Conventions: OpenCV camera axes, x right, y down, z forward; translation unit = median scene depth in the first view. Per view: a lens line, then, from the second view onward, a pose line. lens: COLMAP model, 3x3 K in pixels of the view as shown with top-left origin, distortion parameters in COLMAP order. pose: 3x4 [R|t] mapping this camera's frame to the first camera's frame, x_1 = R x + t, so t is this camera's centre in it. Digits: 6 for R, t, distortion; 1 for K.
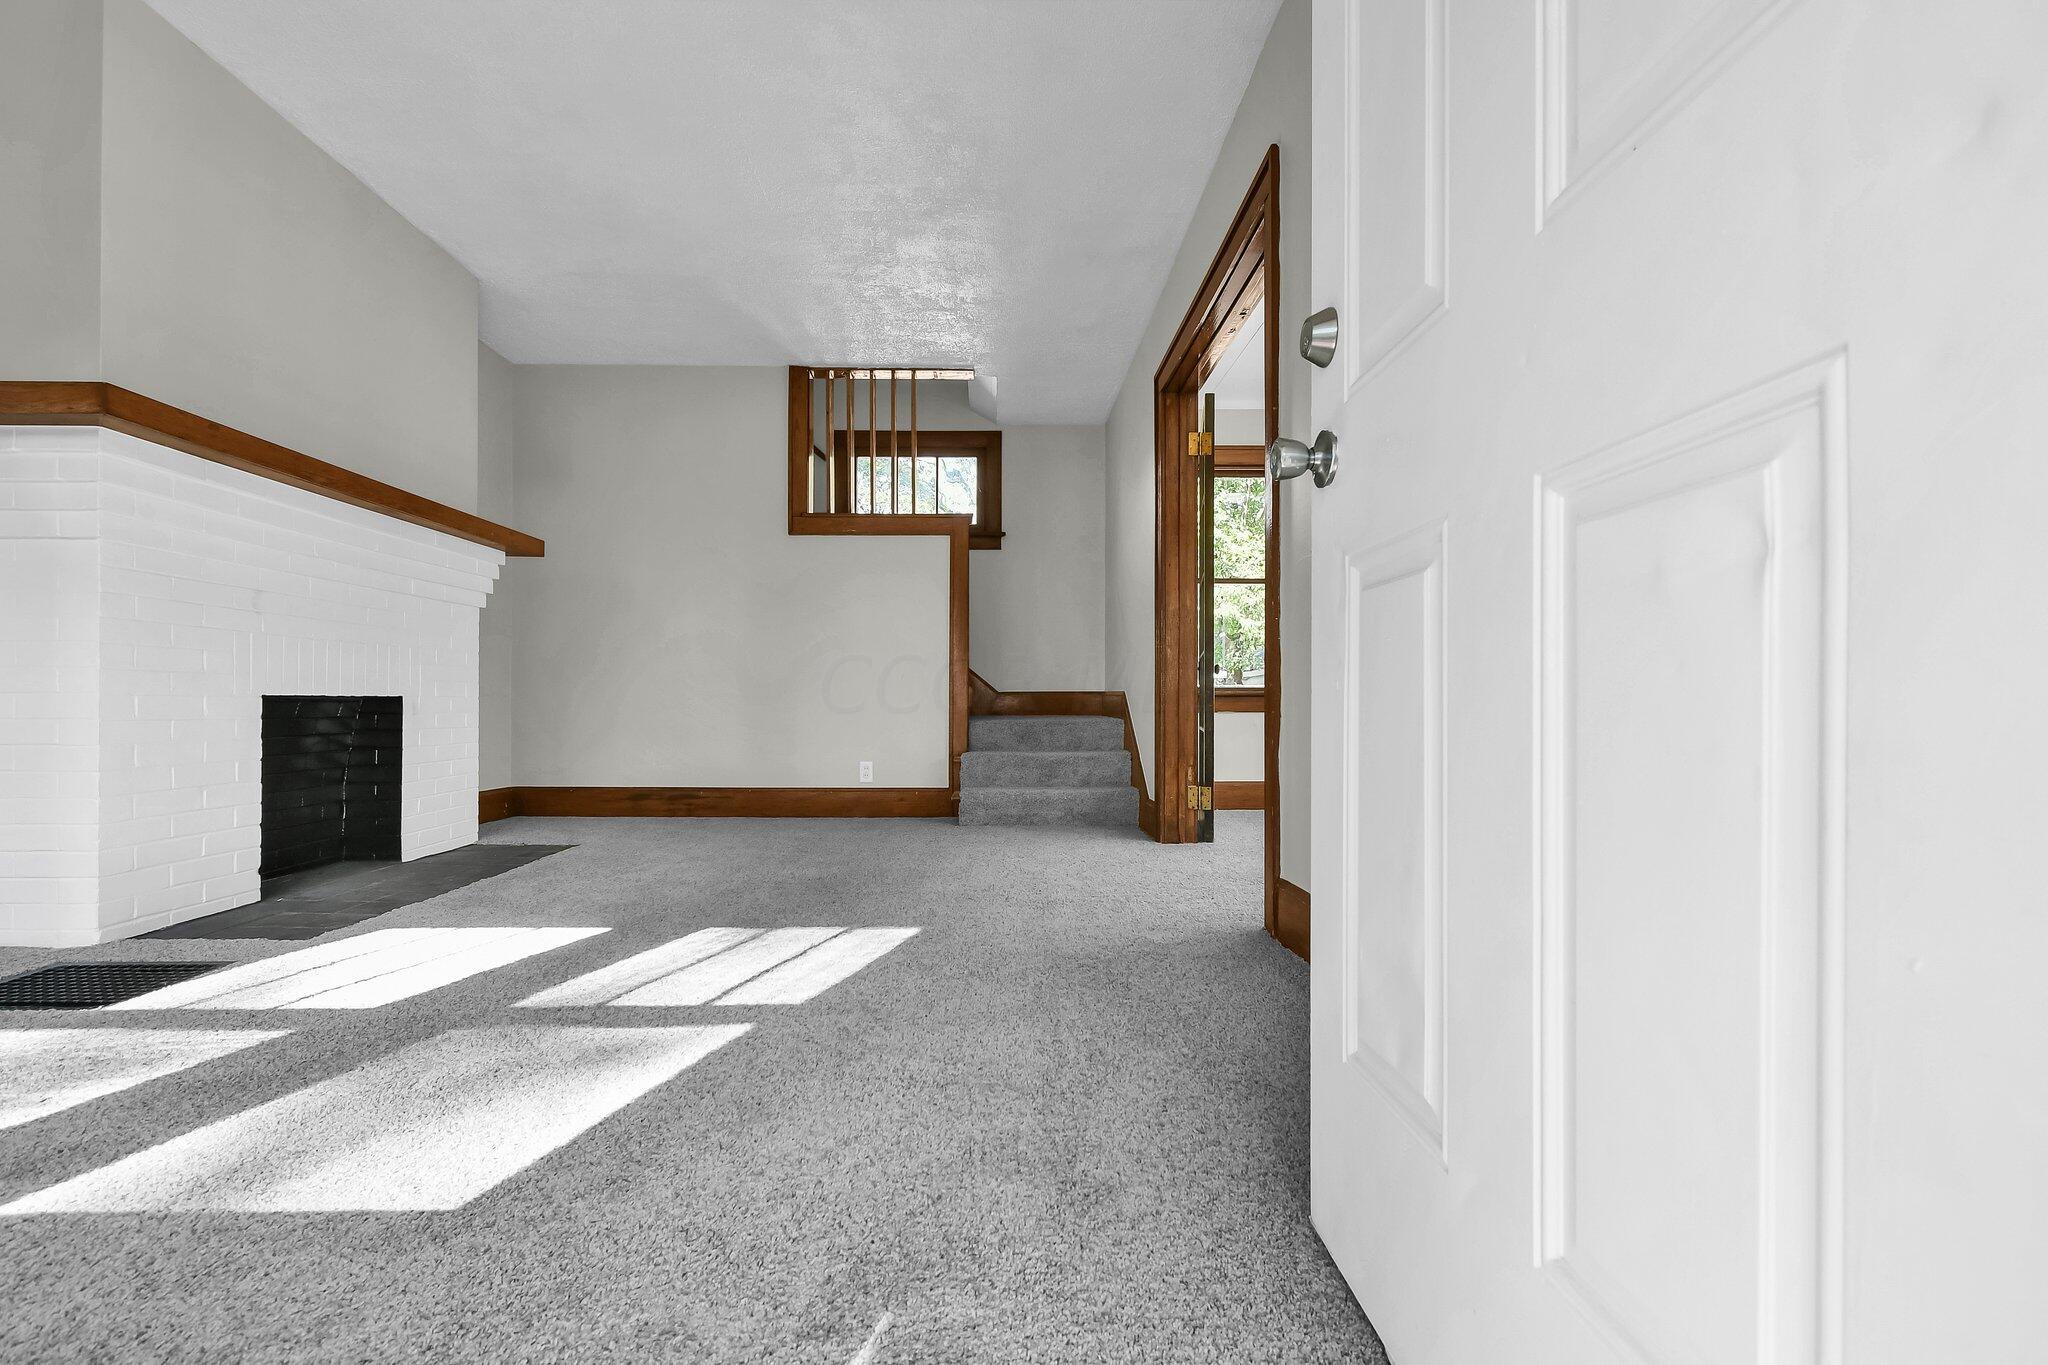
lens RADIAL K [[893.7, 0, 1011.0], [0, 893.7, 693.8], [0, 0, 1]] dist [0.005948, -0.000424]
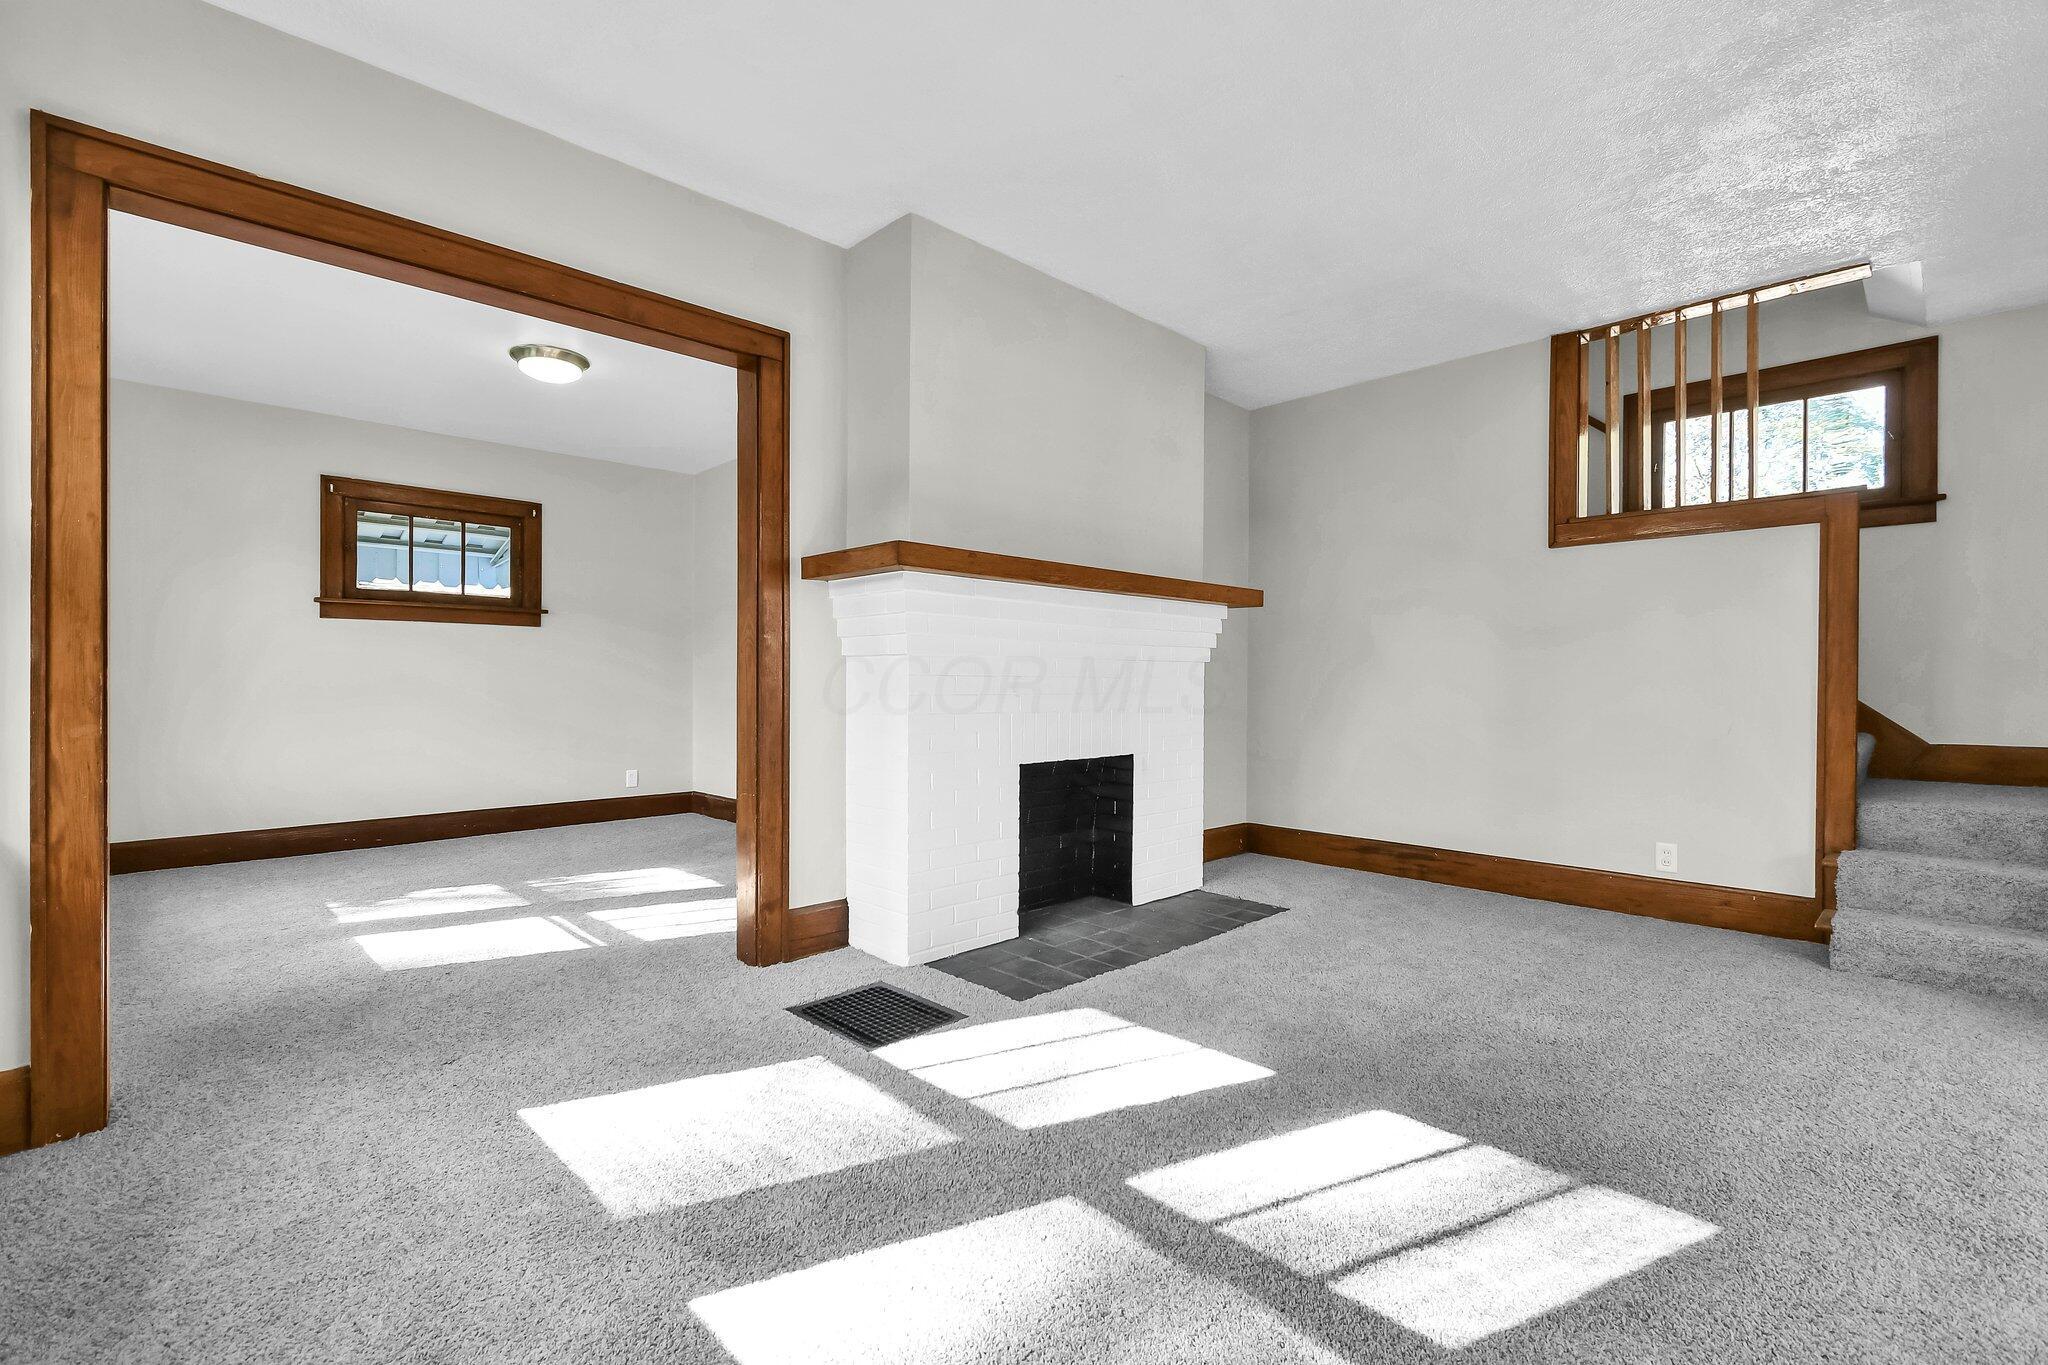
lens RADIAL K [[893.7, 0, 1033.3], [0, 893.7, 672.1], [0, 0, 1]] dist [0.005948, -0.000424]
pose [[0.682449, 0.005362, -0.730914, 0.023311], [-0.001748, 0.999982, 0.005703, -0.071798], [0.730932, -0.002614, 0.682446, 0.117112]]
